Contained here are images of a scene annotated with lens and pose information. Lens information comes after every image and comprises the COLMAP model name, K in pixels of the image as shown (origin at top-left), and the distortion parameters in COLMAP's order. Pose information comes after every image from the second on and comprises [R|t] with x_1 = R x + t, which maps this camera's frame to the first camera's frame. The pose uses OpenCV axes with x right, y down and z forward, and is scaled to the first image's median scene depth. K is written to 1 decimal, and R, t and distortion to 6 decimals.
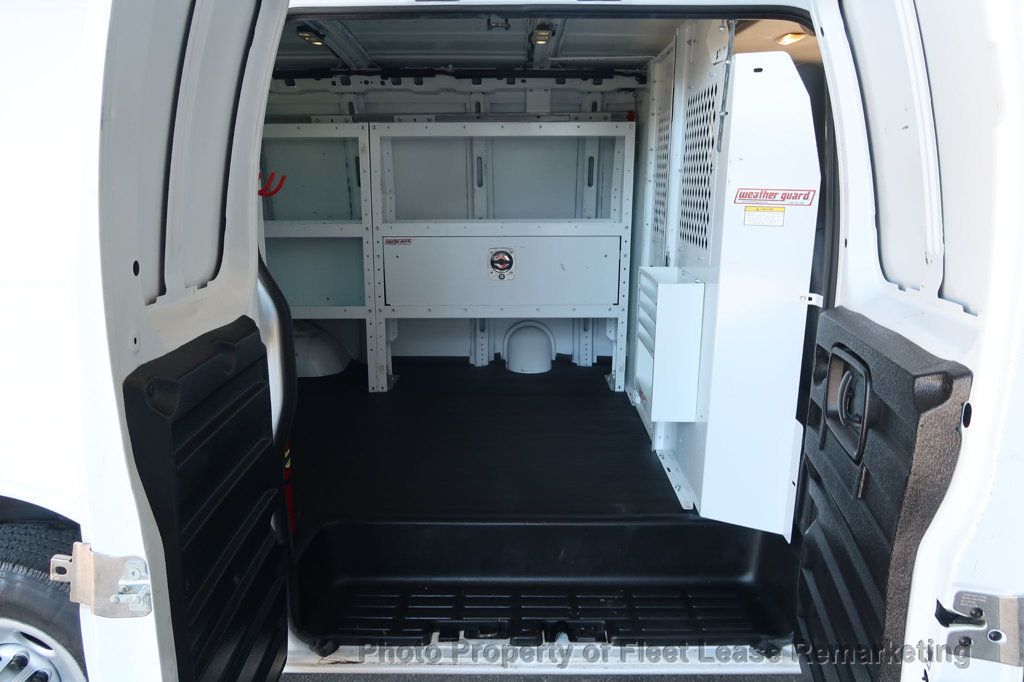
lens RADIAL K [[707.1, 0, 511.2], [0, 707.1, 339.8], [0, 0, 1]] dist [-0.027918, 0.012441]
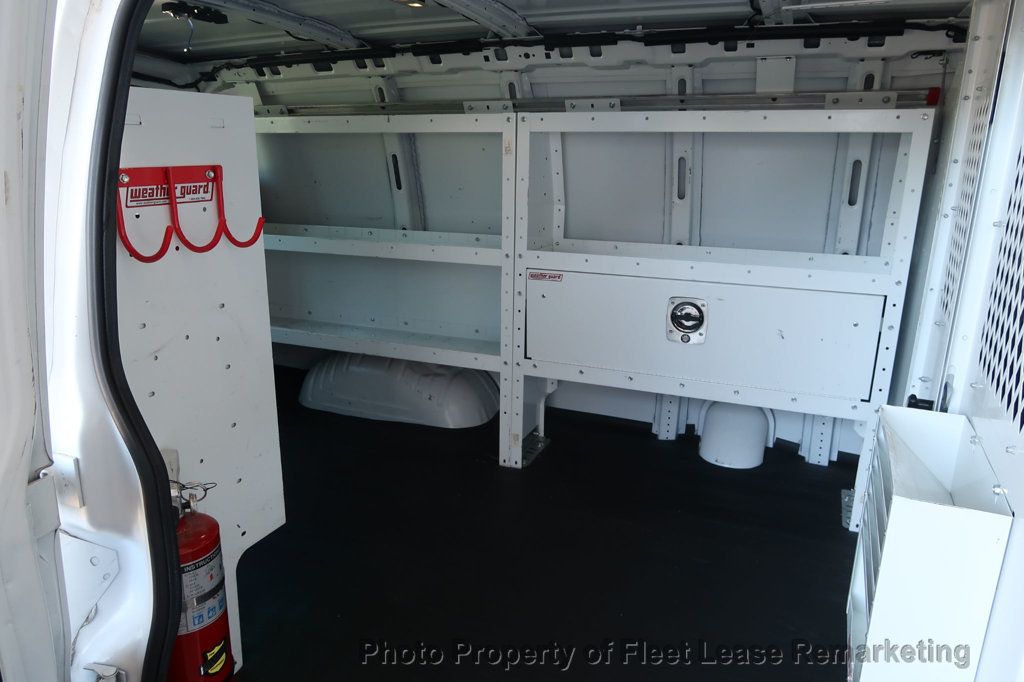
lens RADIAL K [[707.1, 0, 509.5], [0, 707.1, 340.7], [0, 0, 1]] dist [-0.027918, 0.012441]
pose [[0.919657, 0.112396, -0.376296, 0.087114], [-0.095697, 0.993425, 0.062844, -0.114080], [0.380885, -0.021784, 0.924366, 0.305531]]
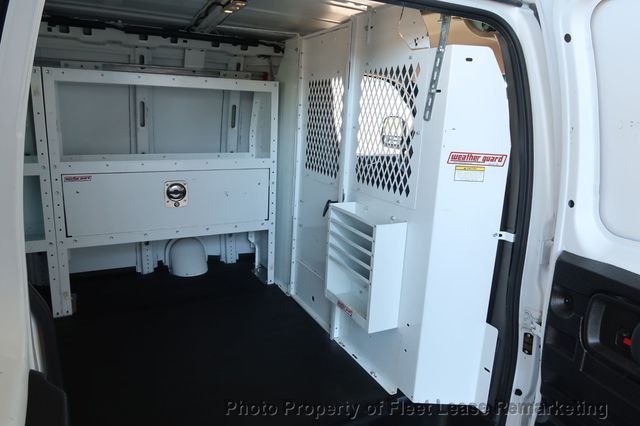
lens RADIAL K [[442.0, 0, 320.0], [0, 442.0, 212.0], [0, 0, 1]] dist [-0.027918, 0.012441]
pose [[0.886284, -0.068878, 0.457991, -0.140950], [0.064756, 0.997595, 0.024717, -0.079646], [-0.458592, 0.007751, 0.888613, 0.228308]]
